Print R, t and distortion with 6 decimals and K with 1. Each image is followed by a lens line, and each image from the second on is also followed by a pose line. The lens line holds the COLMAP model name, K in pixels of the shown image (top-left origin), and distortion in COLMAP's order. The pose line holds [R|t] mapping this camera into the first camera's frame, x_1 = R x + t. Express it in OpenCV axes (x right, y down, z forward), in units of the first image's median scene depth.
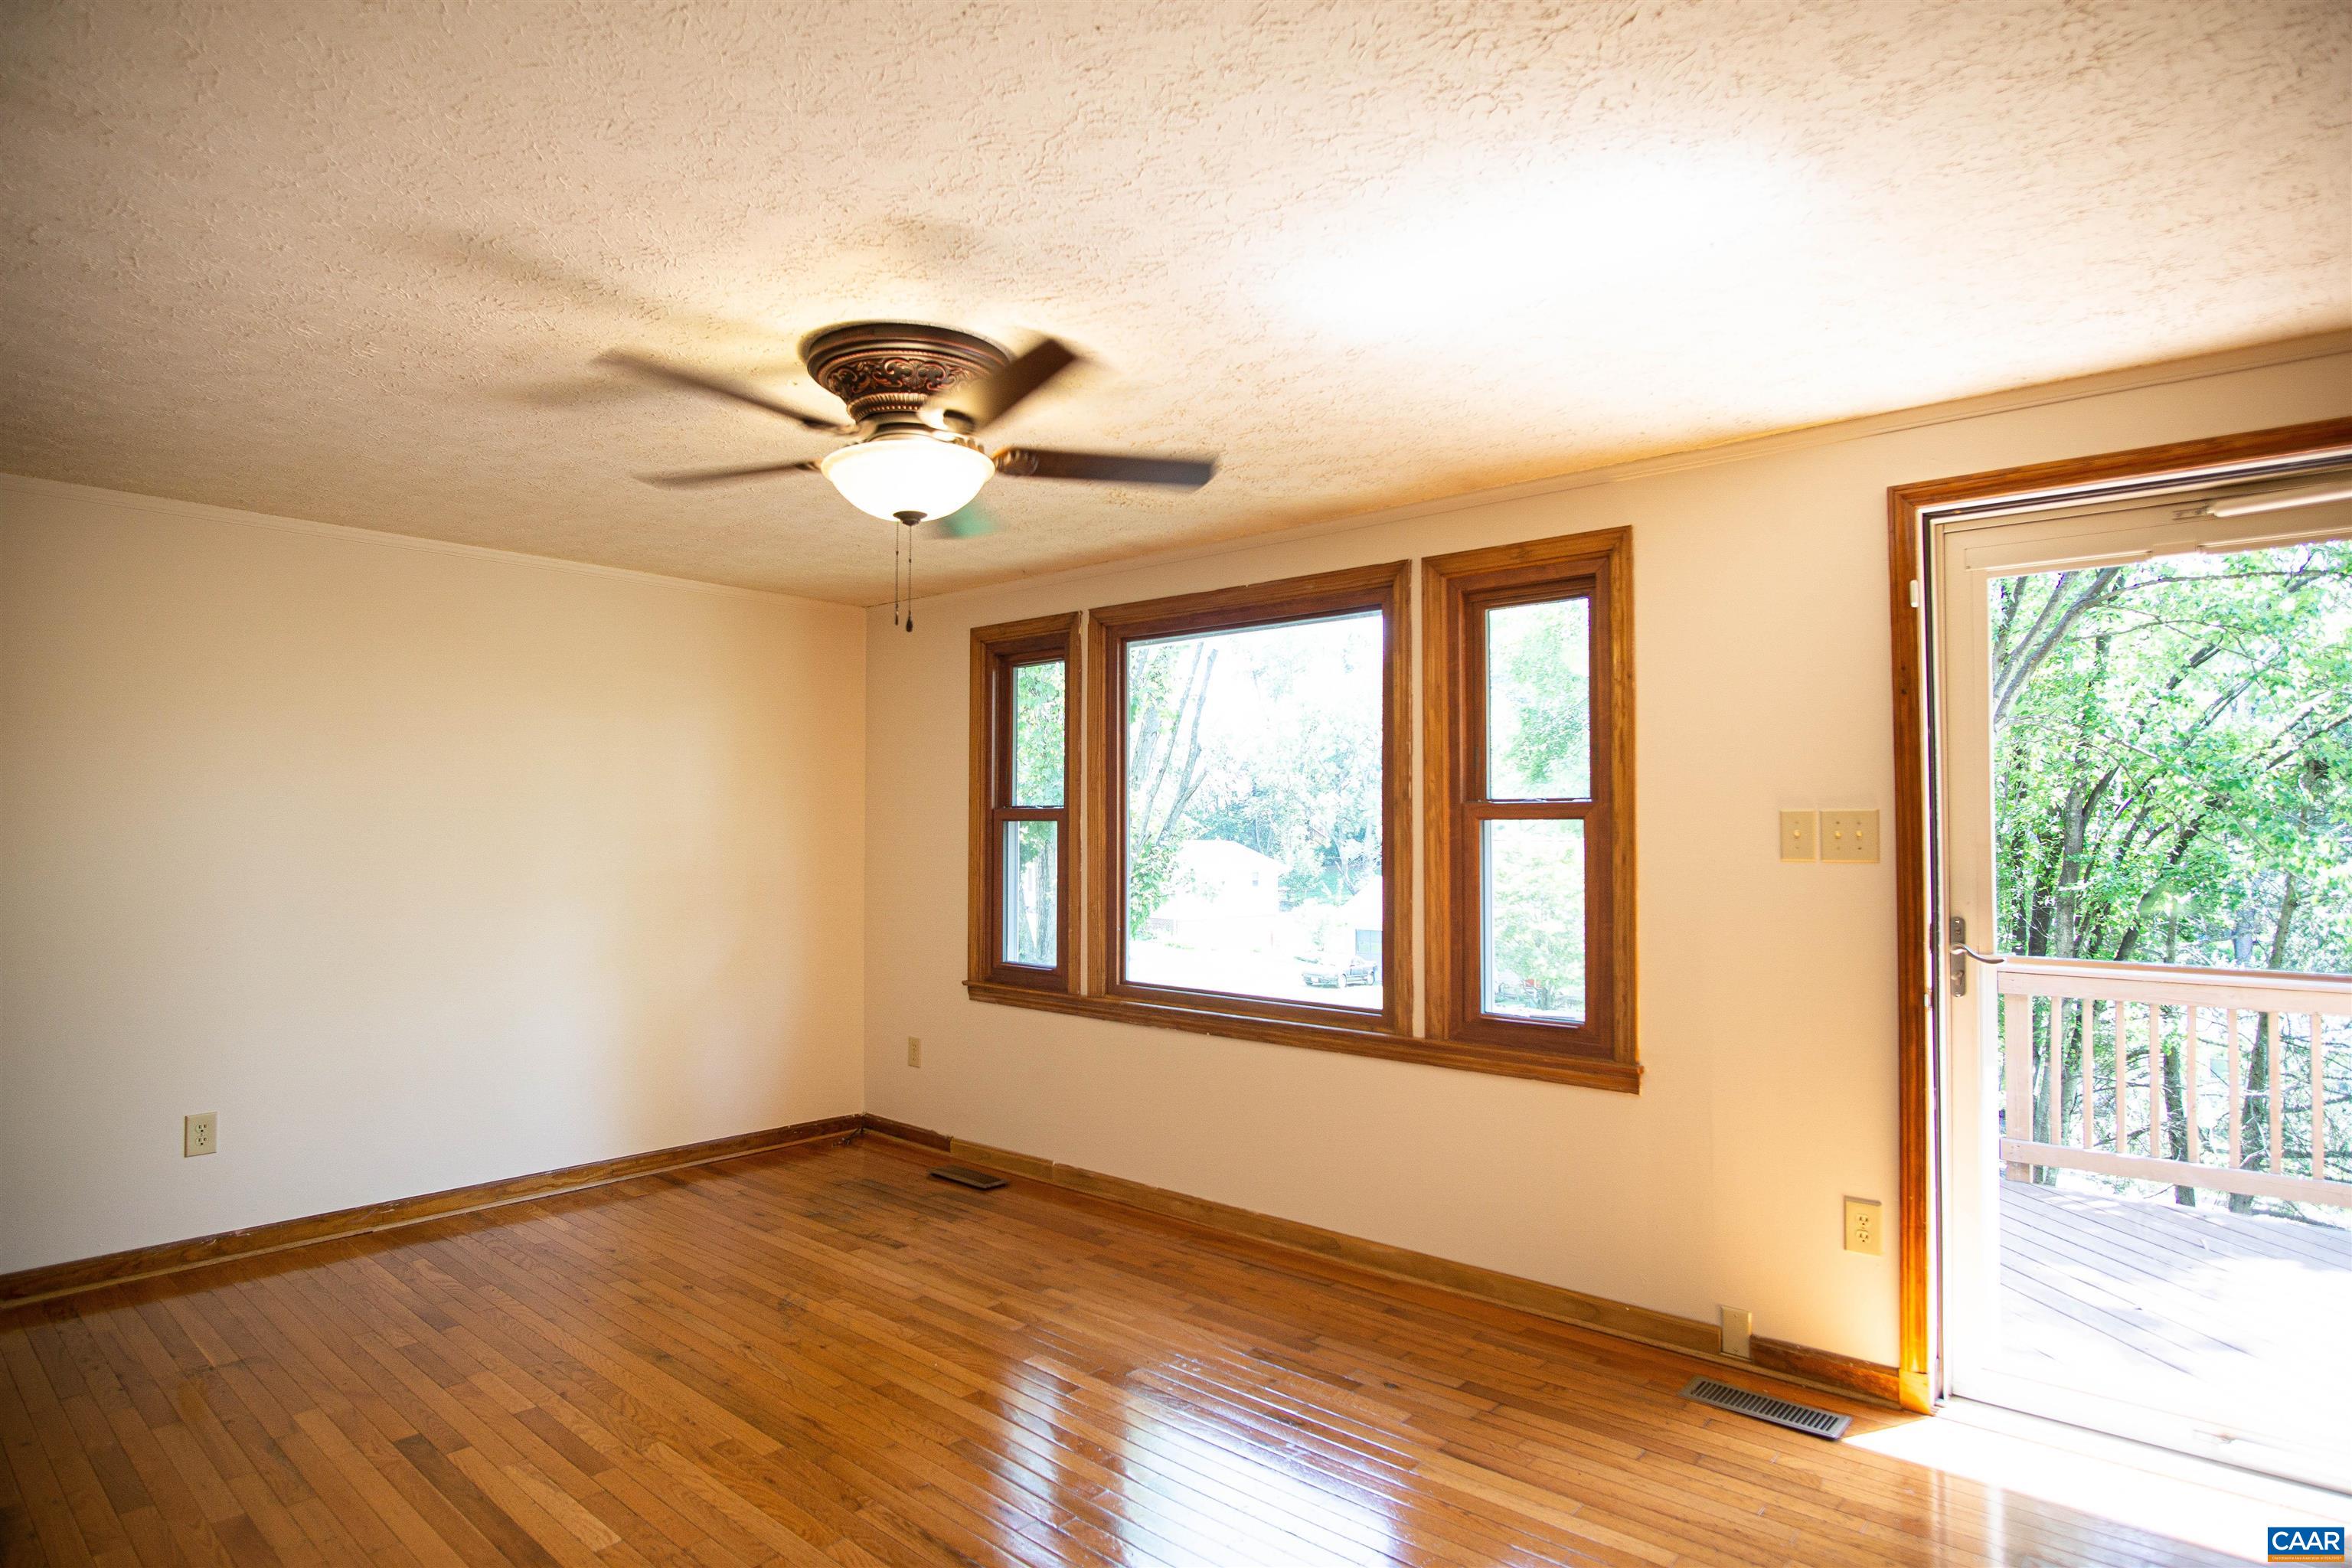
lens RADIAL K [[1267.6, 0, 1157.3], [0, 1267.6, 798.7], [0, 0, 1]] dist [-0.025170, 0.004962]
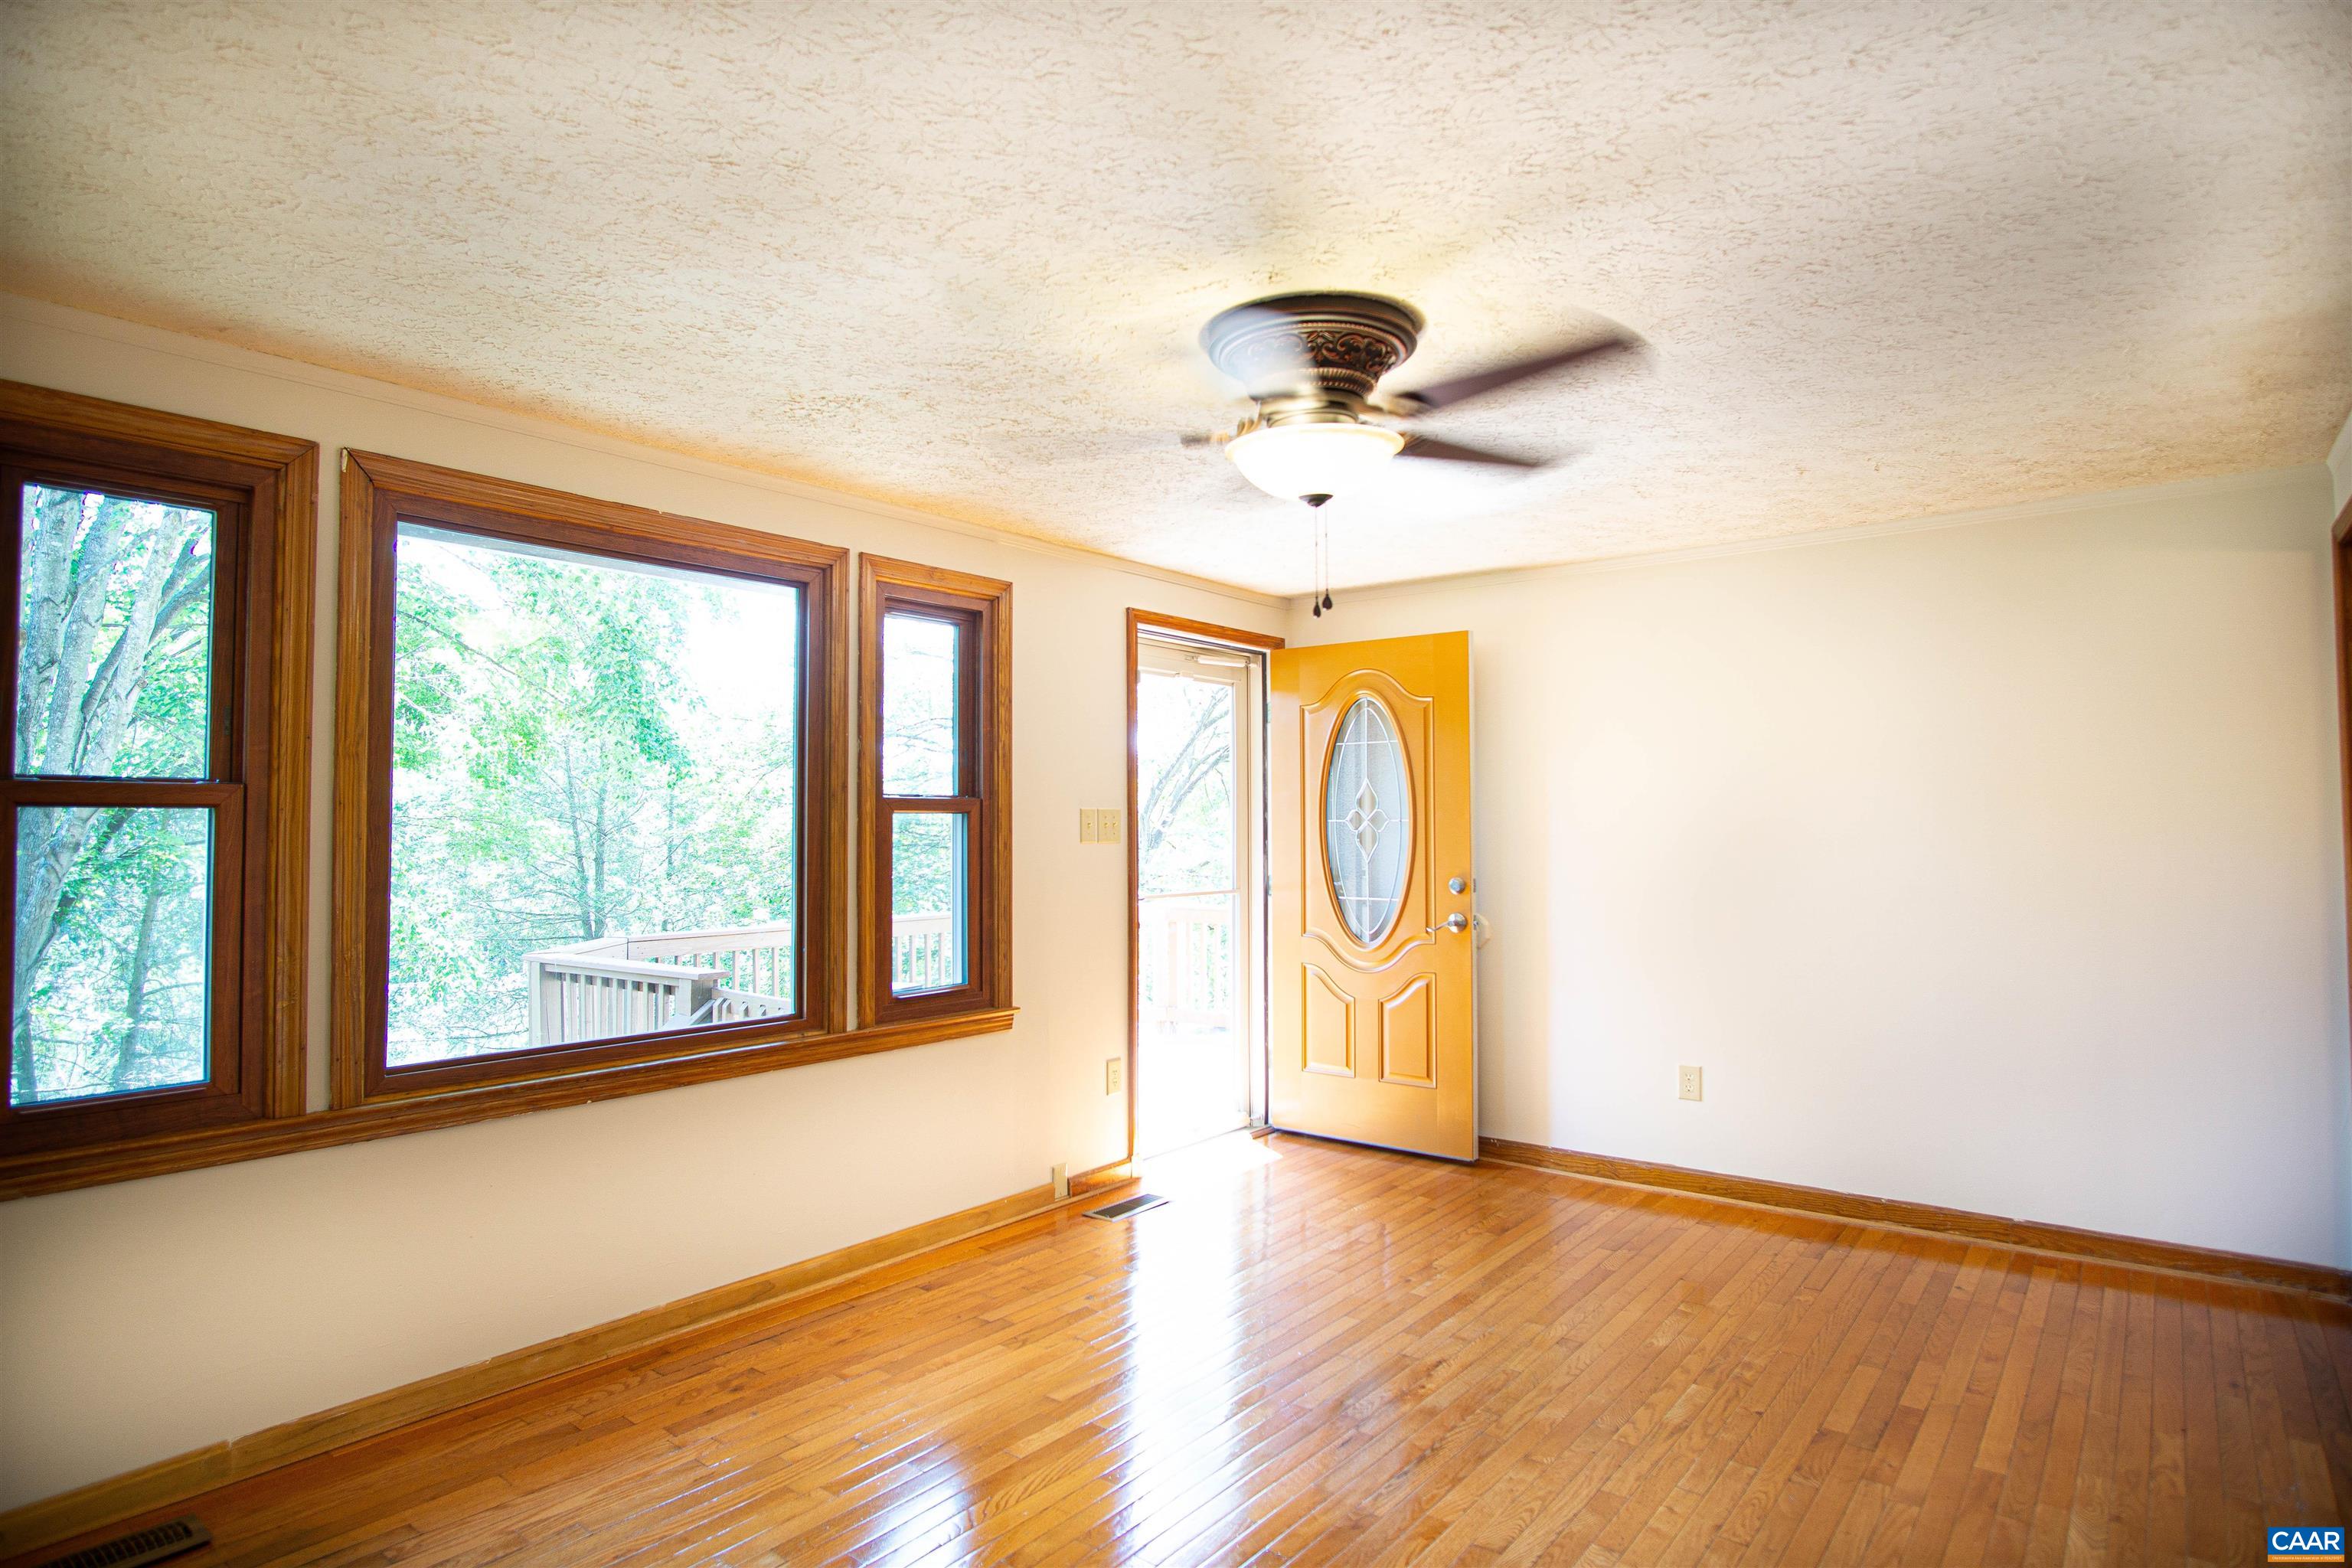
lens RADIAL K [[1267.6, 0, 1159.1], [0, 1267.6, 783.5], [0, 0, 1]] dist [-0.025170, 0.004962]
pose [[-0.042894, 0.033038, 0.998533, -0.825652], [-0.016343, 0.999296, -0.033765, 0.025323], [-0.998946, -0.017768, -0.042324, 0.823911]]
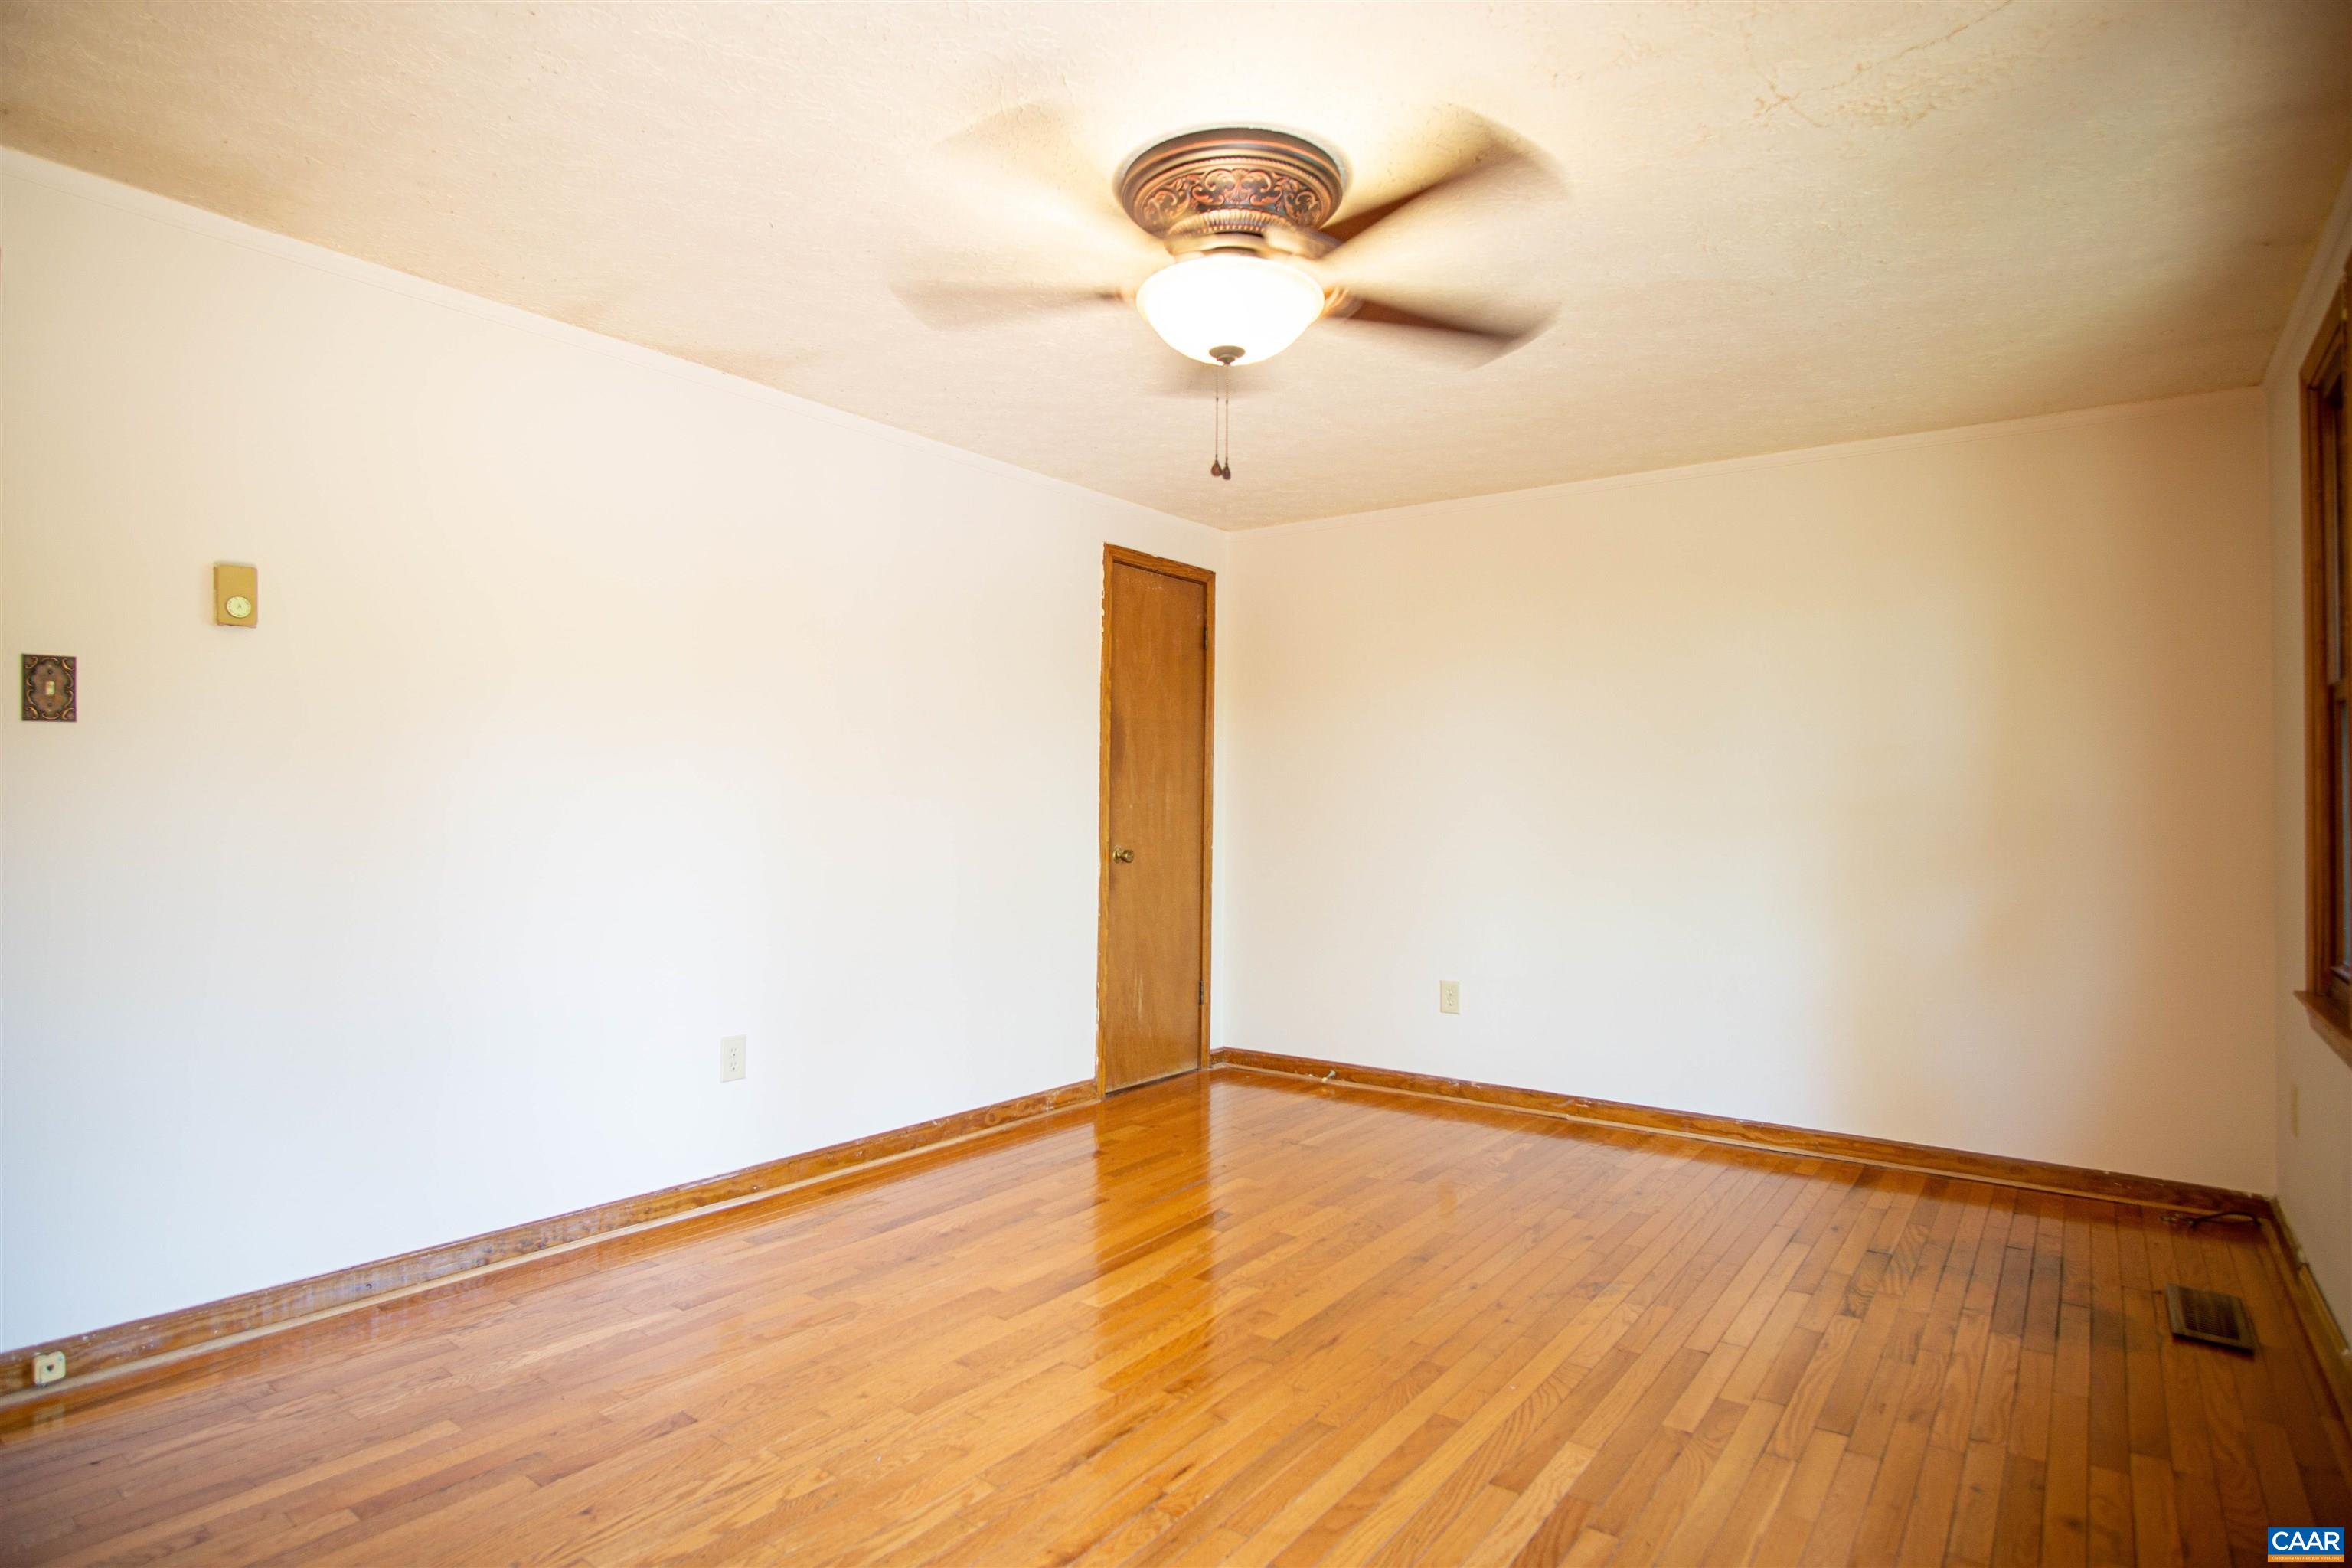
lens RADIAL K [[1267.6, 0, 1174.1], [0, 1267.6, 787.1], [0, 0, 1]] dist [-0.025170, 0.004962]
pose [[0.092506, -0.023364, -0.995438, 0.489253], [0.007971, 0.999710, -0.022723, 0.088268], [0.995680, -0.005833, 0.092665, 0.626291]]
